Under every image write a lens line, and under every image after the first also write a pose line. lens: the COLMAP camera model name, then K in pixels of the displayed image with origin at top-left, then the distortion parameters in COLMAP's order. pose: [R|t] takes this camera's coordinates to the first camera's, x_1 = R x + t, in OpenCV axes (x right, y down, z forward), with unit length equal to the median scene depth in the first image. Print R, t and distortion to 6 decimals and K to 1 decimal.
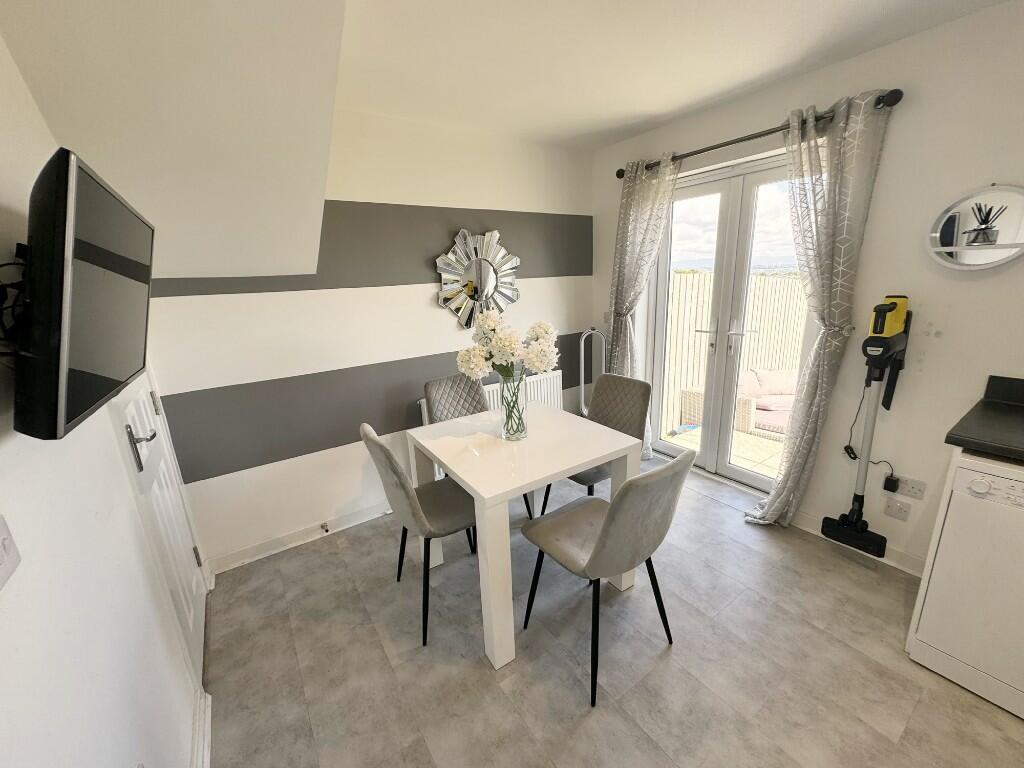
lens RADIAL K [[409.1, 0, 511.6], [0, 409.1, 384.0], [0, 0, 1]] dist [0.000842, 0.000000]
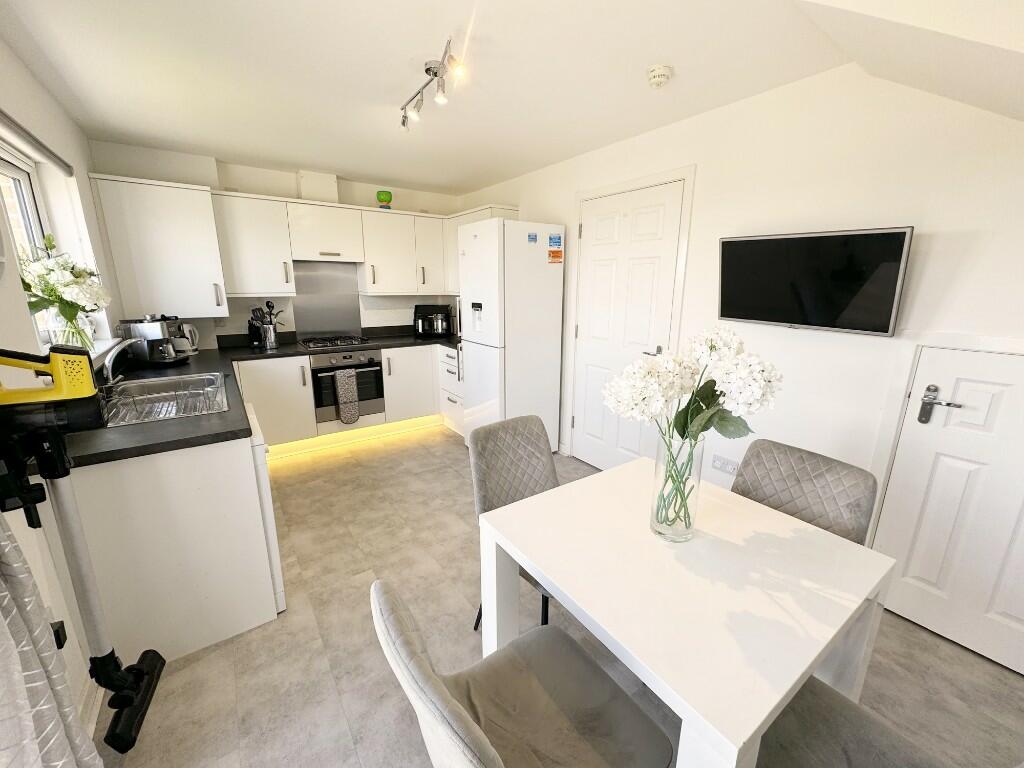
lens RADIAL K [[409.1, 0, 512.1], [0, 409.1, 381.7], [0, 0, 1]] dist [0.000842, 0.000000]
pose [[-0.999284, 0.037326, -0.006183, 0.243274], [0.029985, 0.880966, 0.472228, -0.374160], [0.023073, 0.471705, -0.881455, 1.428778]]
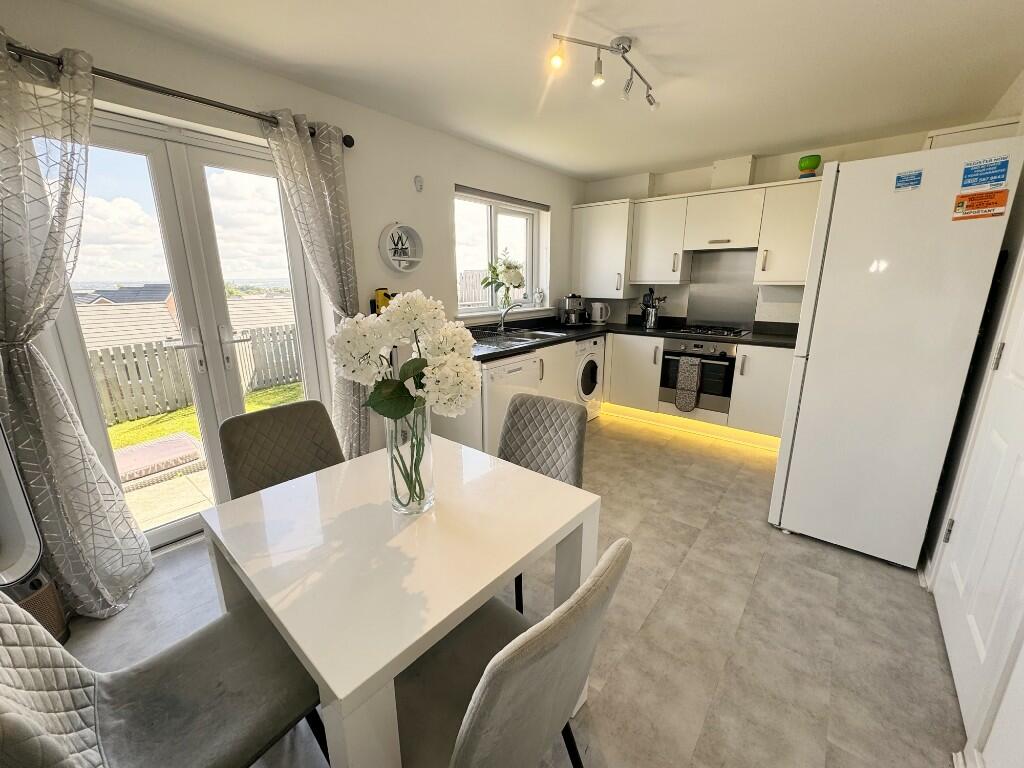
lens RADIAL K [[409.1, 0, 510.6], [0, 409.1, 382.0], [0, 0, 1]] dist [0.000842, 0.000000]
pose [[-0.267542, -0.192158, 0.944191, -0.569848], [0.256889, 0.930220, 0.262106, -0.164845], [-0.928671, 0.312677, -0.199509, 0.923292]]
